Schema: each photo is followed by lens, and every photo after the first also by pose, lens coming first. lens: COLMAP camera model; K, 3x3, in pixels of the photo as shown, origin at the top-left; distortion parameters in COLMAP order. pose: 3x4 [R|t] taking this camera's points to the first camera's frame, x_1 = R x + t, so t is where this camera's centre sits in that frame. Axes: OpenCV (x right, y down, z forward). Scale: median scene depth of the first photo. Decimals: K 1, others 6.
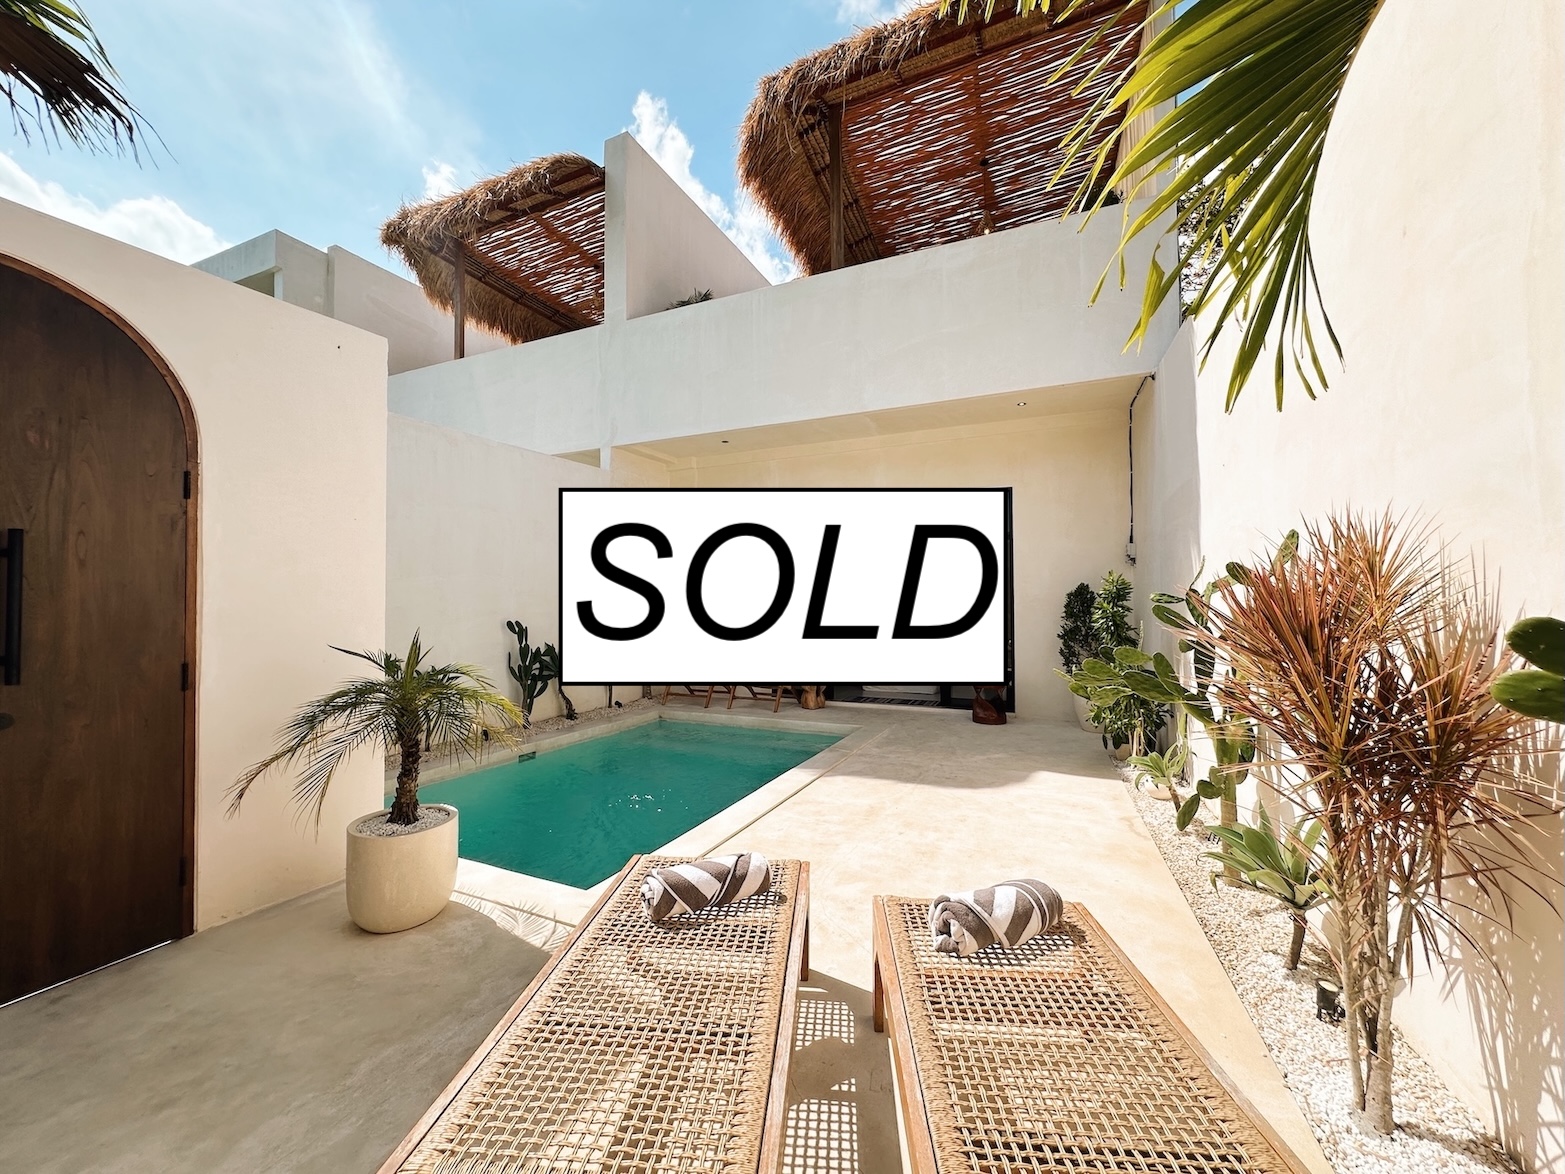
lens RADIAL K [[630.8, 0, 776.4], [0, 630.8, 590.0], [0, 0, 1]] dist [0.000984, 0.000161]
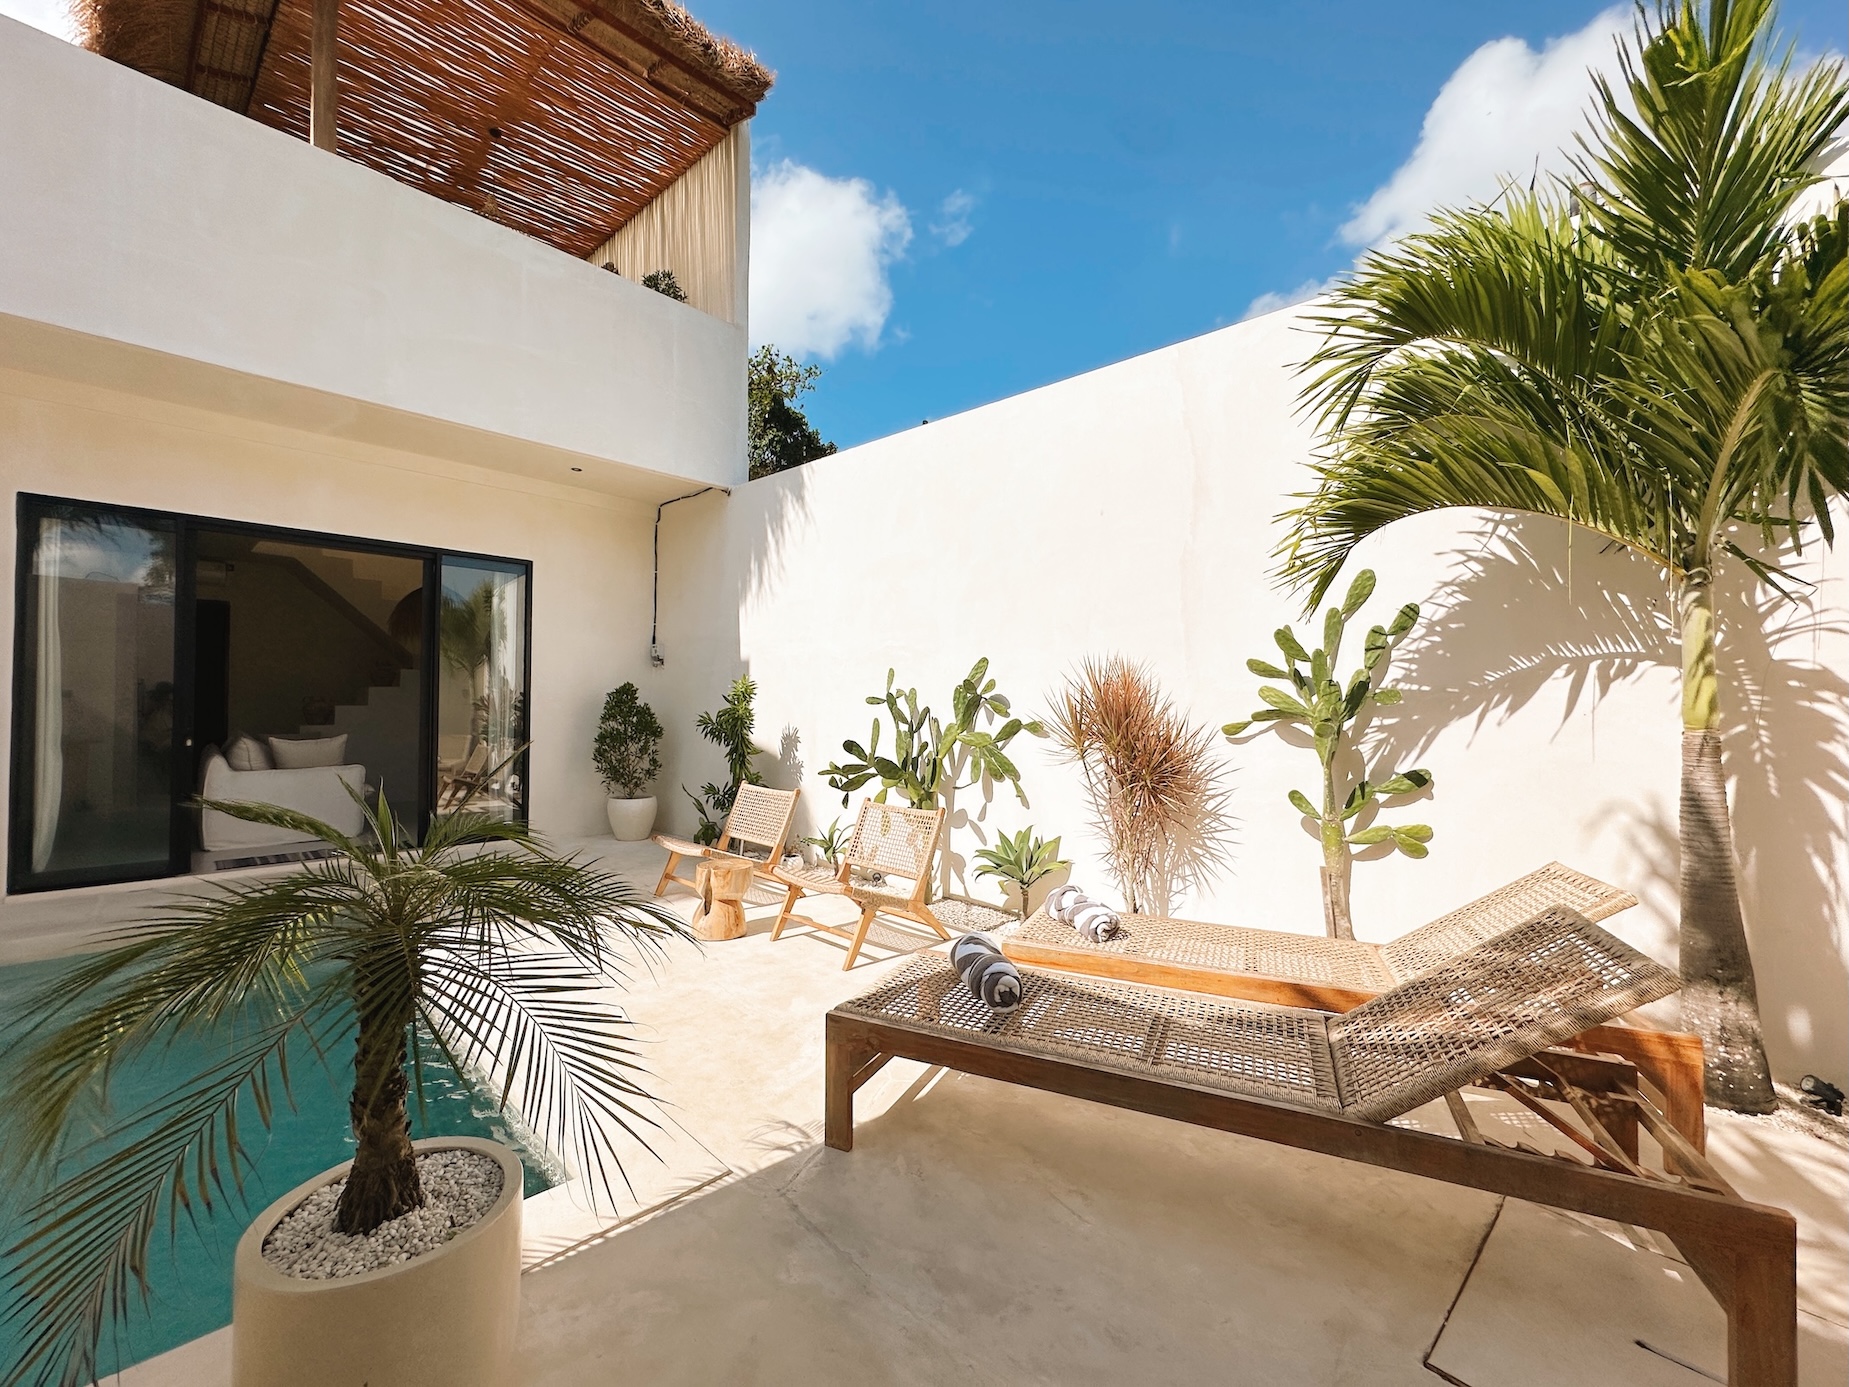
lens RADIAL K [[745.3, 0, 917.3], [0, 745.3, 697.0], [0, 0, 1]] dist [0.000984, 0.000161]
pose [[0.338830, 0.017605, 0.940683, -0.349332], [-0.024837, 0.999644, -0.009762, 0.010500], [-0.940520, -0.020056, 0.339146, 0.192646]]
